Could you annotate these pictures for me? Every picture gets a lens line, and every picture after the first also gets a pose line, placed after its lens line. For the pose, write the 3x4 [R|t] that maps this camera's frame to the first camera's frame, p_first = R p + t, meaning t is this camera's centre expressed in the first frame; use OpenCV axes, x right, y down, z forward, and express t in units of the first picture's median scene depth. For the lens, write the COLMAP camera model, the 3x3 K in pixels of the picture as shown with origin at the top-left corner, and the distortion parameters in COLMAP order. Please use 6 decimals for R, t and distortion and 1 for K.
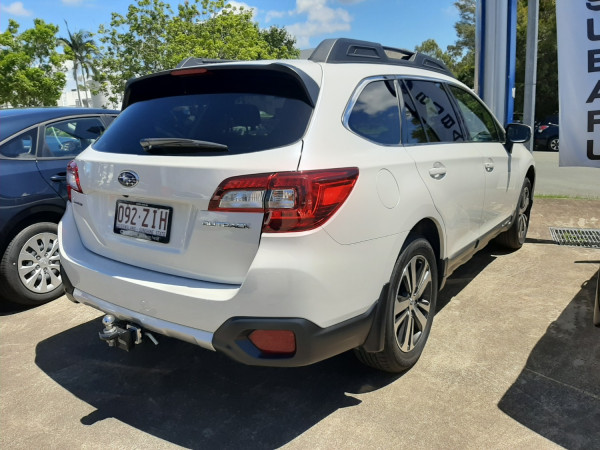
lens RADIAL K [[468.5, 0, 299.4], [0, 468.5, 228.7], [0, 0, 1]] dist [0.053710, -0.117942]
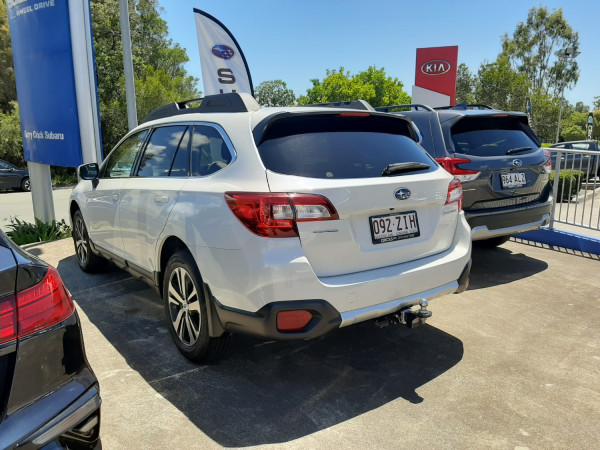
lens RADIAL K [[449.6, 0, 300.0], [0, 449.6, 225.0], [0, 0, 1]] dist [0.001964, -0.059399]
pose [[0.335764, -0.140058, 0.931475, -1.589497], [0.229230, 0.971304, 0.063417, -0.161993], [-0.913628, 0.192229, 0.358234, 0.808940]]
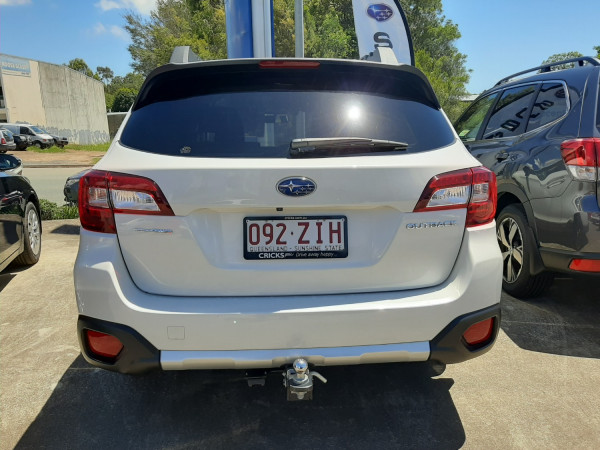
lens RADIAL K [[463.5, 0, 298.1], [0, 463.5, 227.3], [0, 0, 1]] dist [0.051286, -0.105961]
pose [[0.772076, -0.103256, 0.627086, -0.851851], [0.132003, 0.991249, 0.000695, -0.035441], [-0.621671, 0.082240, 0.778949, 0.369064]]
